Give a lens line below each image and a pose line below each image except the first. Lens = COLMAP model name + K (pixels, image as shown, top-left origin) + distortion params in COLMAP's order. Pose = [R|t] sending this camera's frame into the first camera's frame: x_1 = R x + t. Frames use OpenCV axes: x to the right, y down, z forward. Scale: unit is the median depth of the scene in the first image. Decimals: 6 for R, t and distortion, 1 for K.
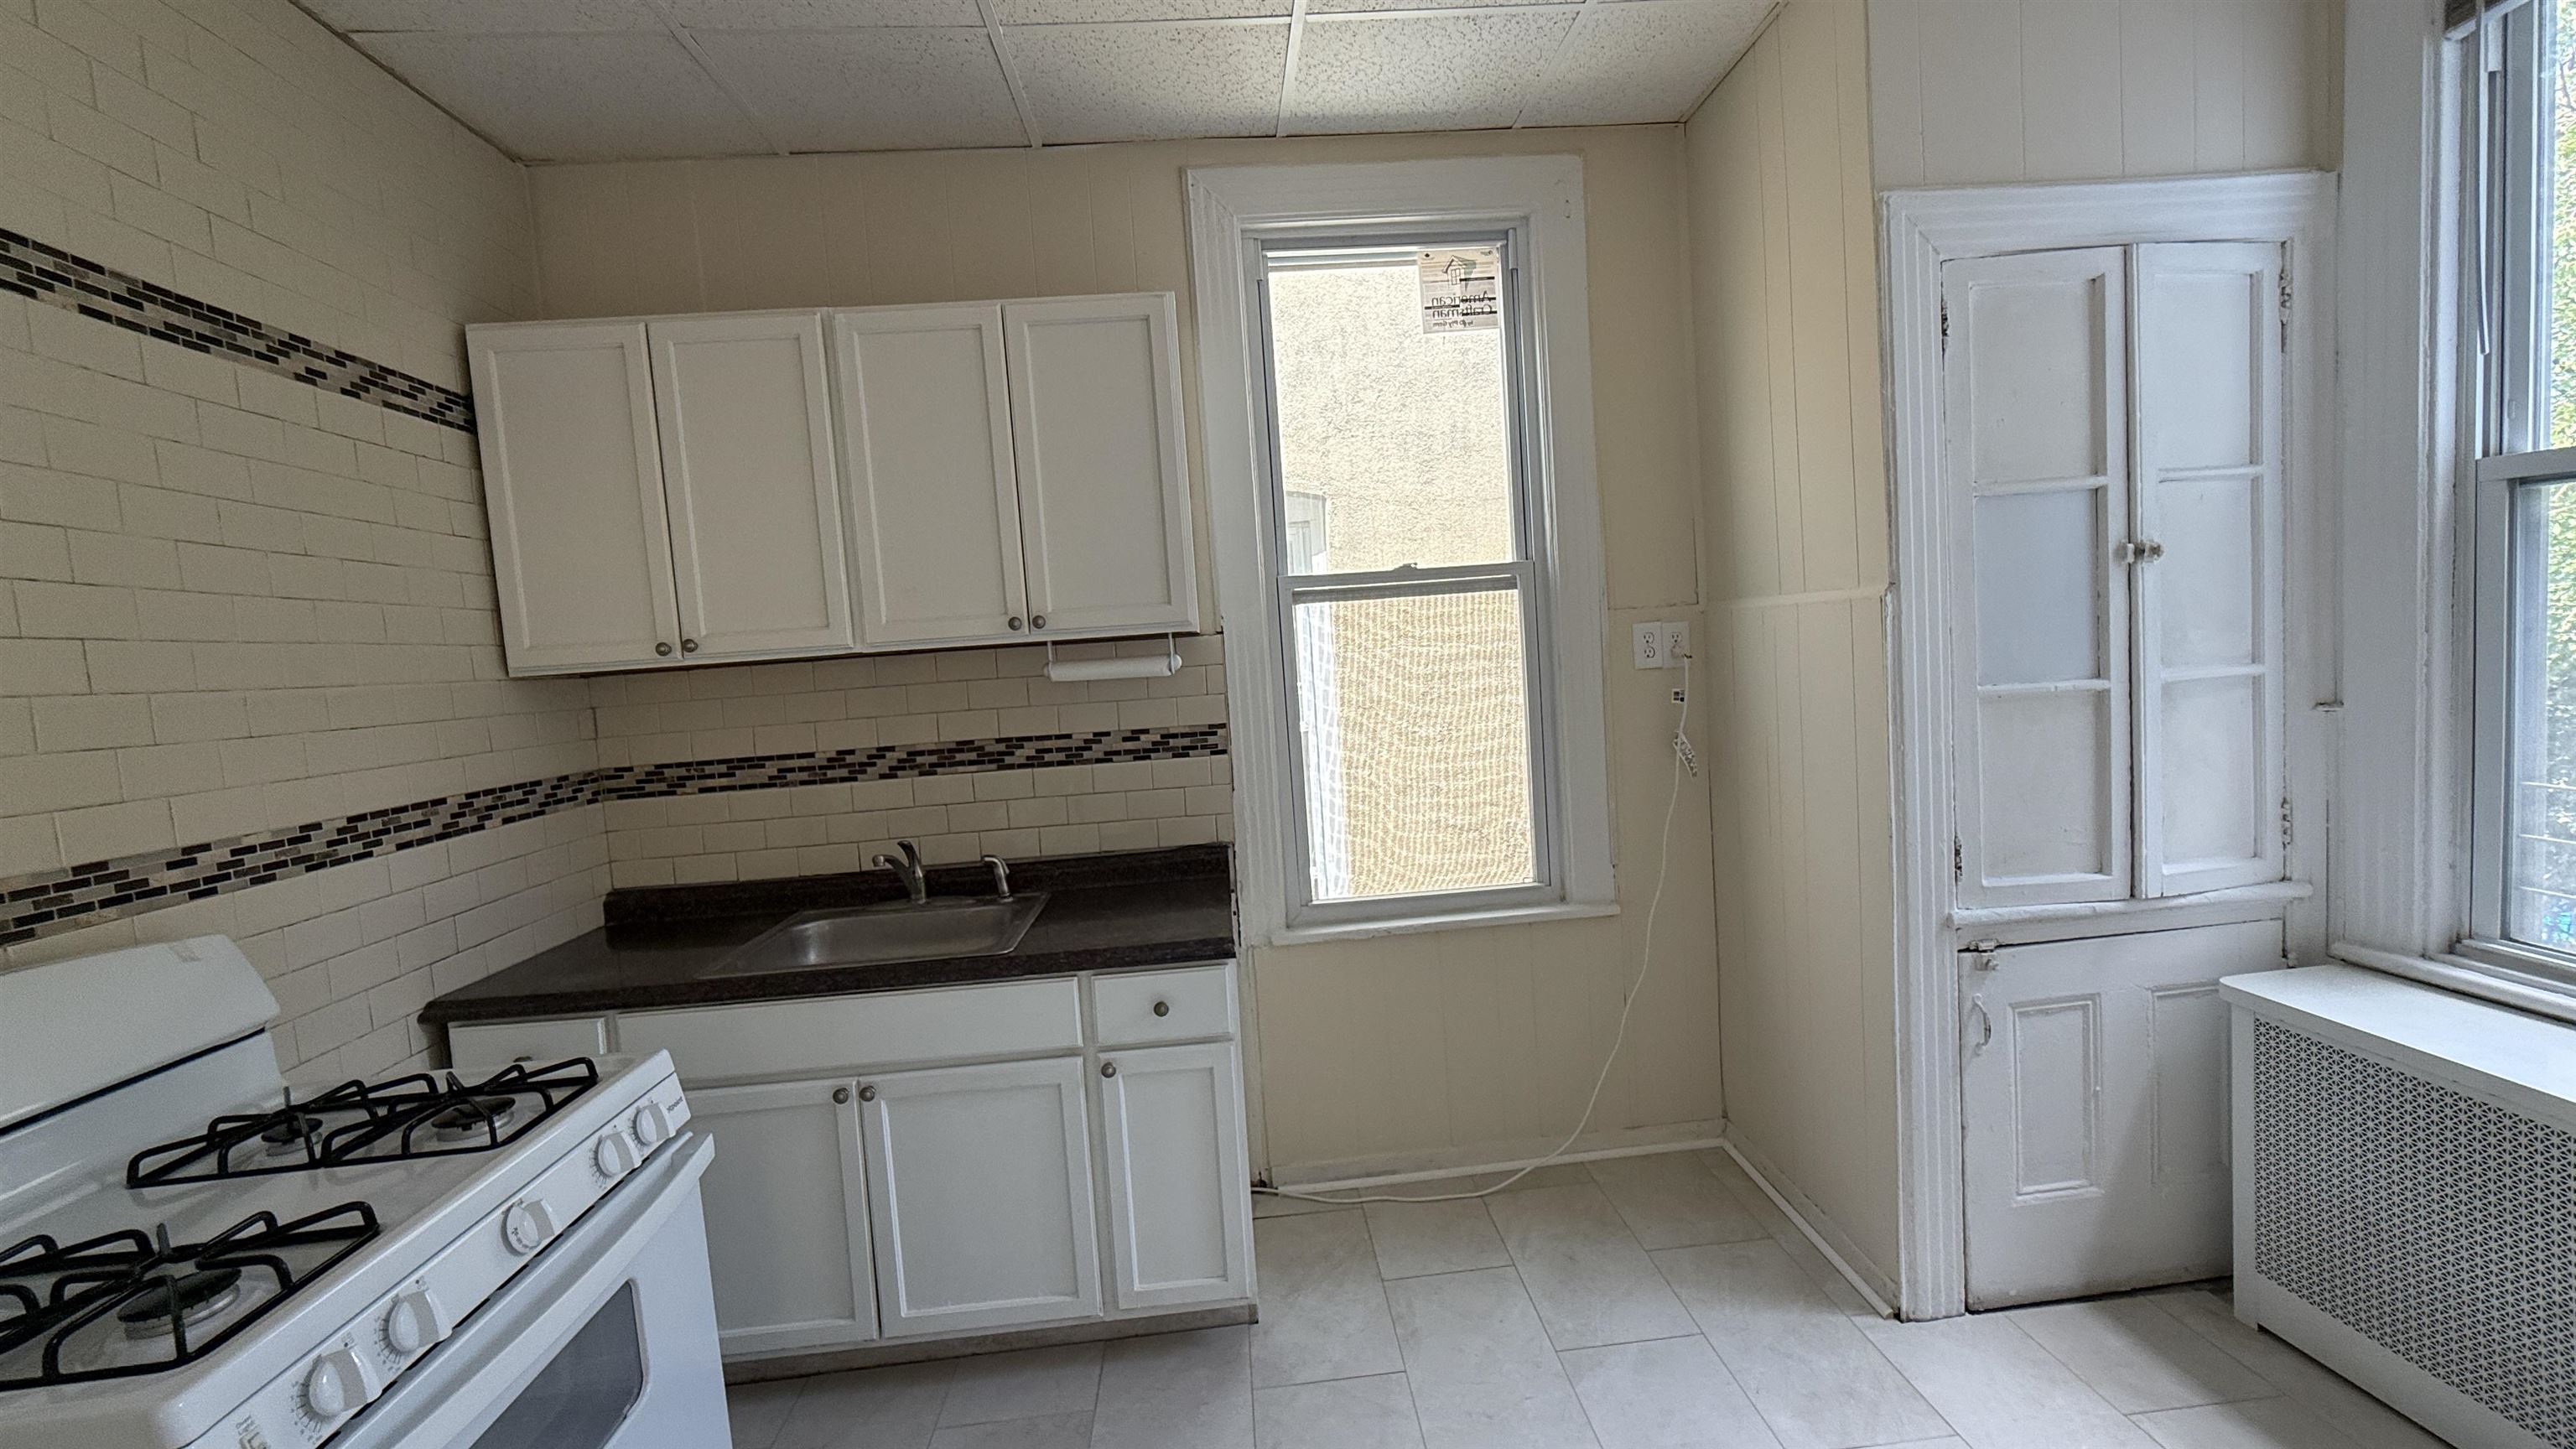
lens RADIAL K [[1034.0, 0, 1288.0], [0, 1034.0, 724.5], [0, 0, 1]] dist [0.001883, 0.000162]
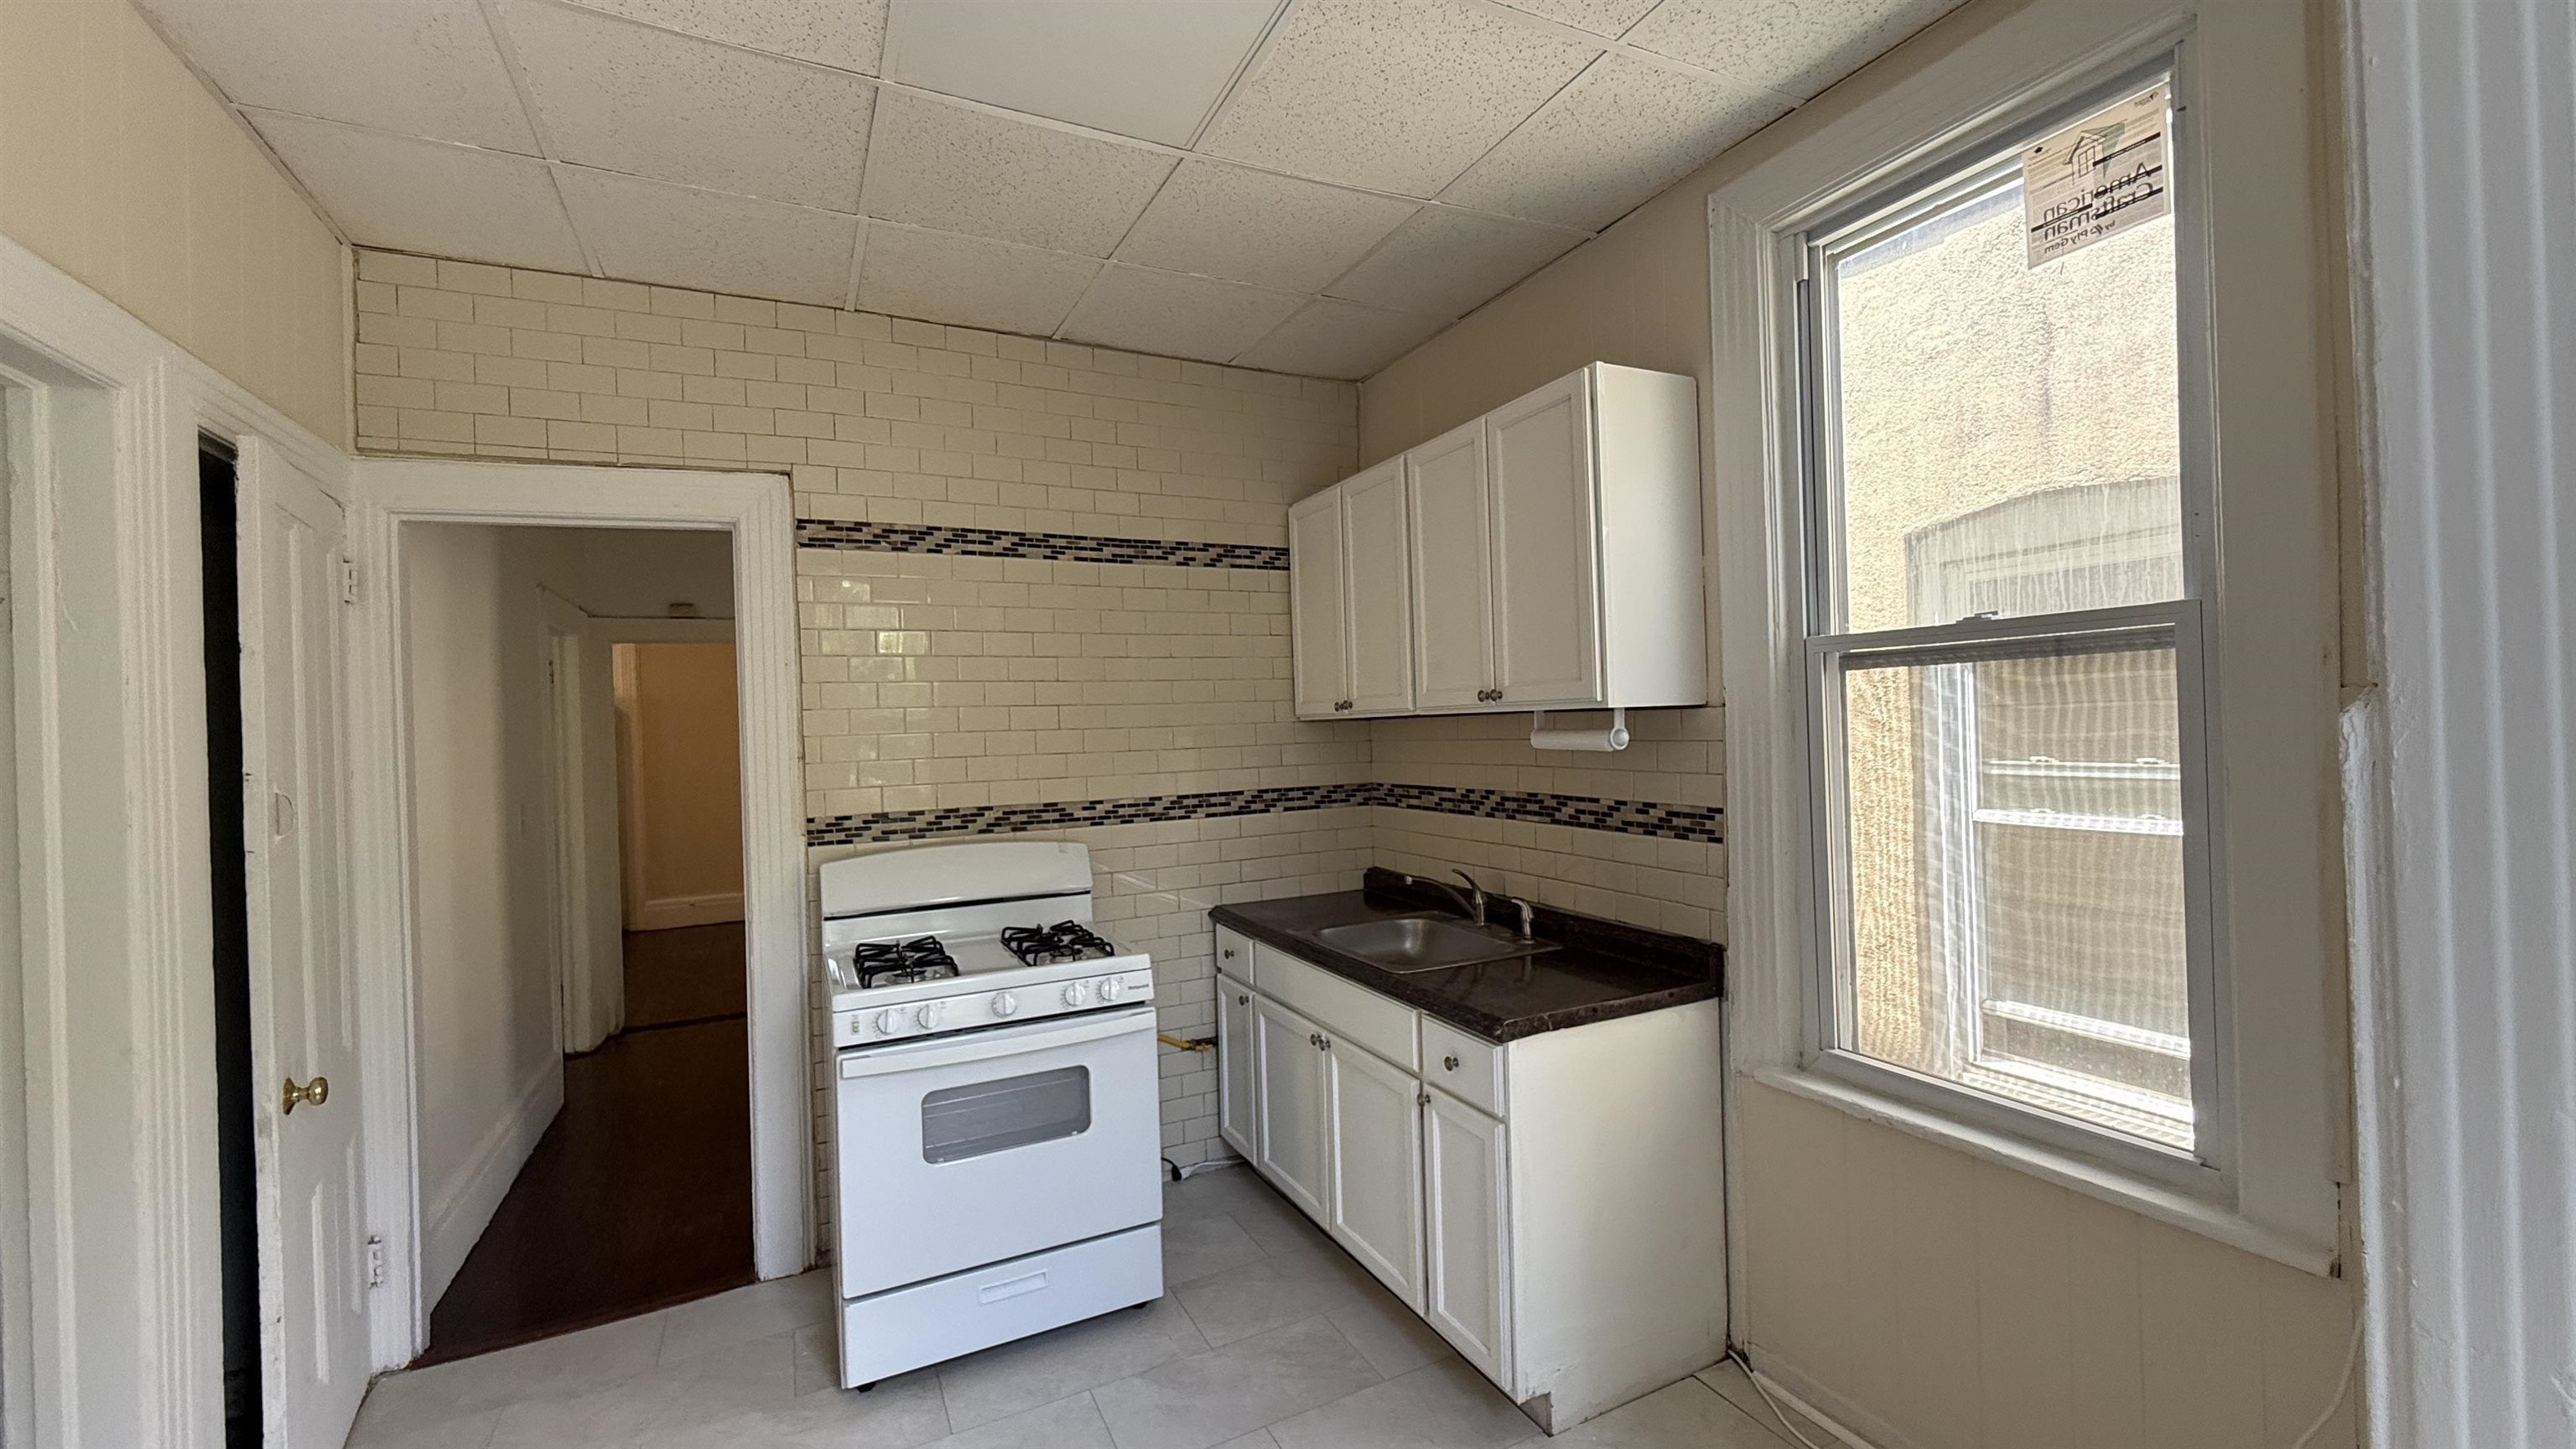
lens RADIAL K [[1031.7, 0, 1288.0], [0, 1031.7, 724.5], [0, 0, 1]] dist [-0.001184, -0.000123]
pose [[0.371926, 0.057051, -0.926507, 0.626758], [-0.059923, 0.997503, 0.037368, -0.085190], [0.926326, 0.041621, 0.374416, 0.338461]]
